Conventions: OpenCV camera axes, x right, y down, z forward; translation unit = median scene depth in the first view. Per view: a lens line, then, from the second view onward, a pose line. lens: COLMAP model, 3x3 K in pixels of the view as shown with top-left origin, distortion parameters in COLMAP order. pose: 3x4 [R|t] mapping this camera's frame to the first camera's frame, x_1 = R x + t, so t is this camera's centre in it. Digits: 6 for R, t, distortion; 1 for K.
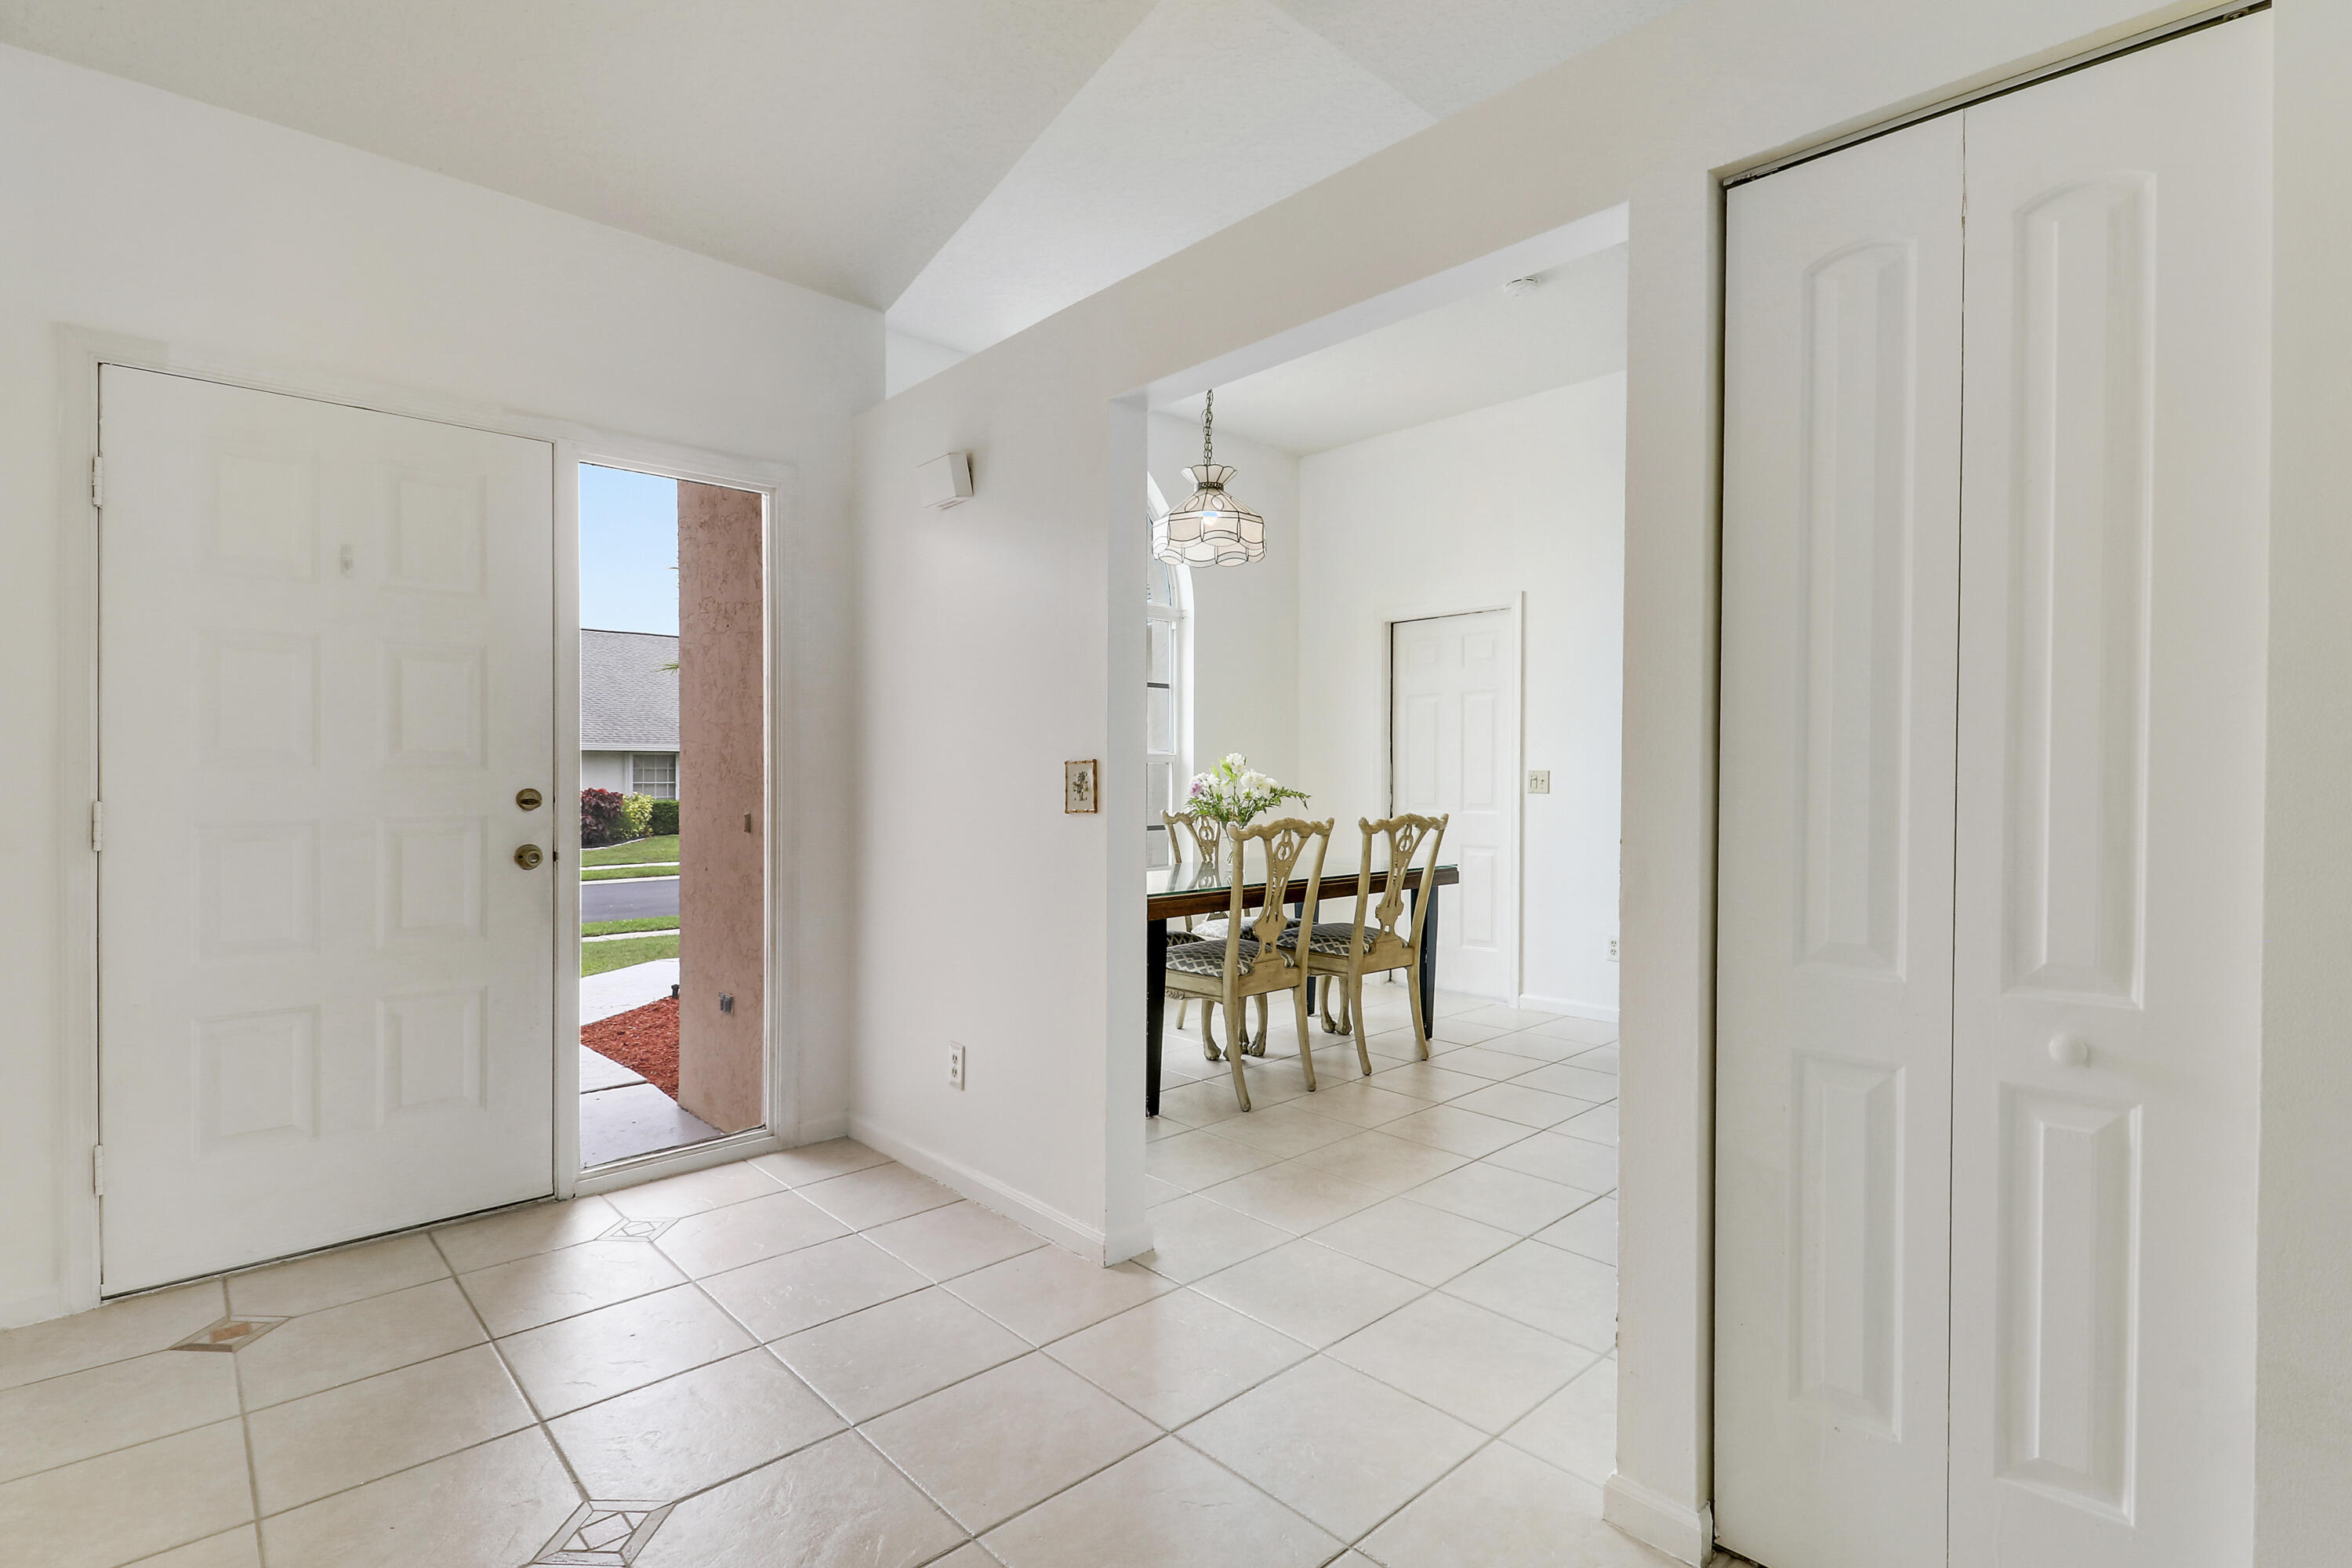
lens RADIAL K [[1102.4, 0, 1211.9], [0, 1102.4, 807.7], [0, 0, 1]] dist [-0.008936, -0.005954]
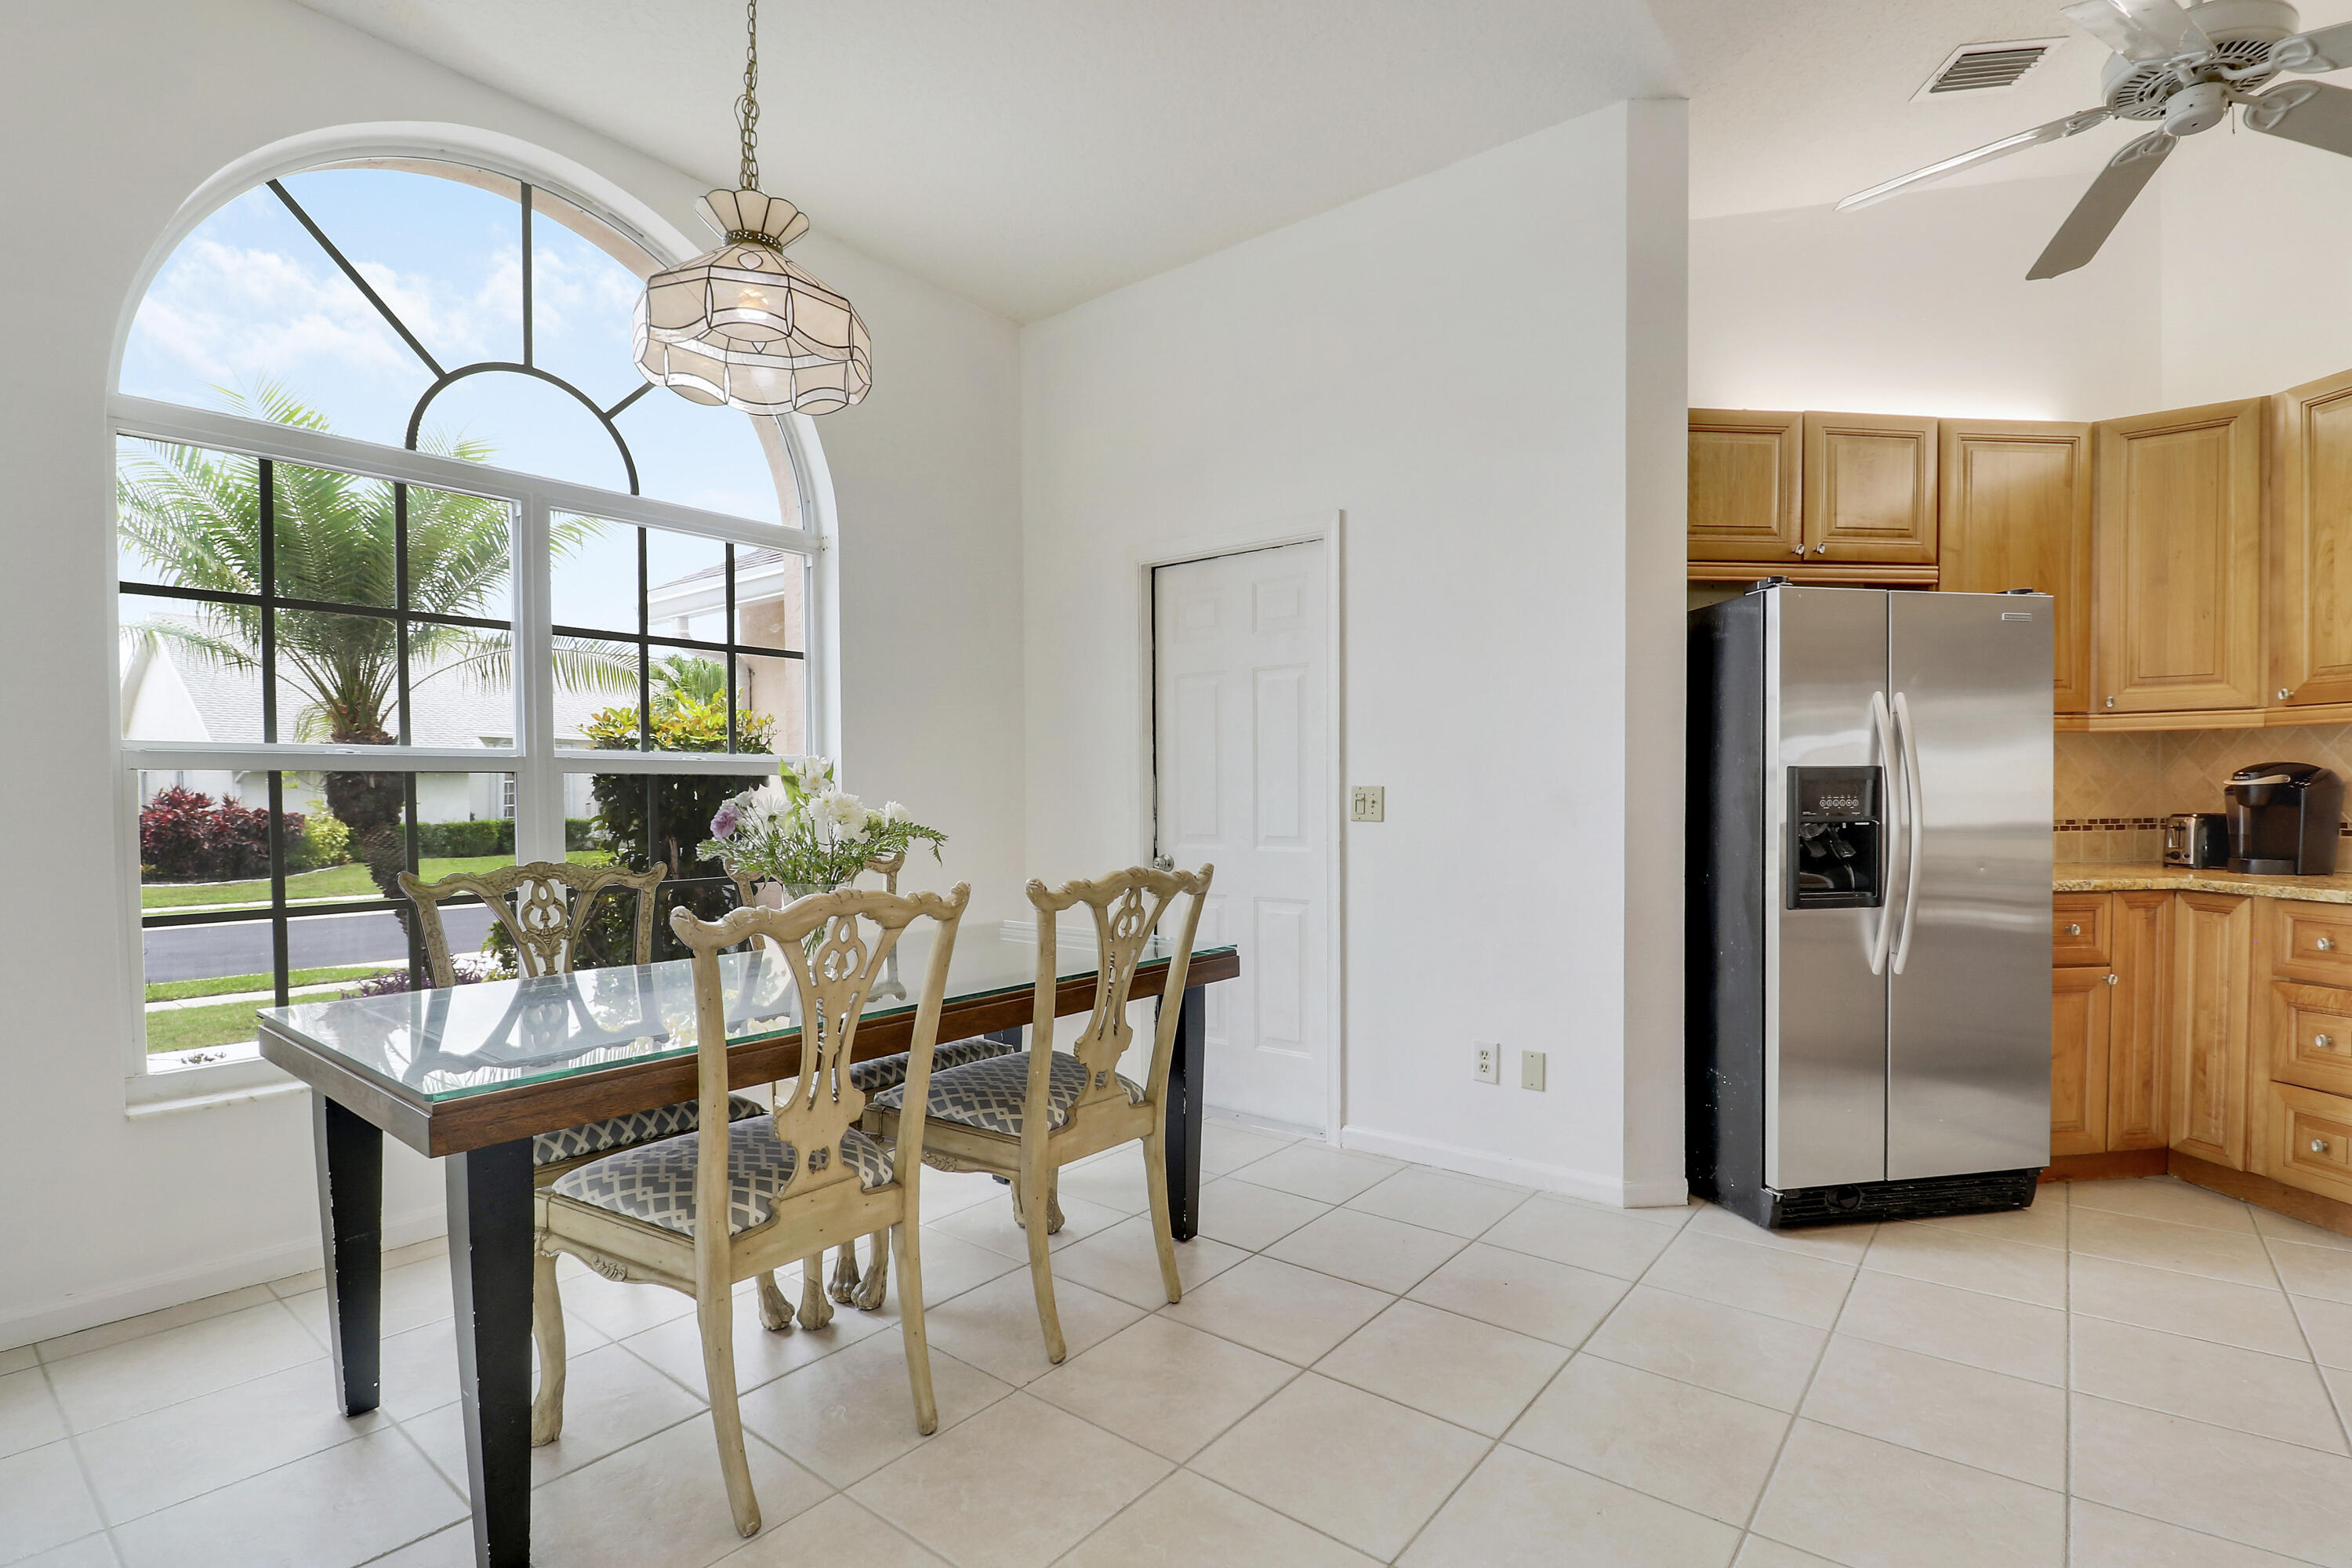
lens RADIAL K [[1102.4, 0, 1167.2], [0, 1102.4, 813.2], [0, 0, 1]] dist [-0.008936, -0.005954]
pose [[0.993785, -0.002517, 0.111285, 0.128570], [0.003559, 0.999952, -0.009161, -0.015190], [-0.111257, 0.009500, 0.993746, 0.441913]]
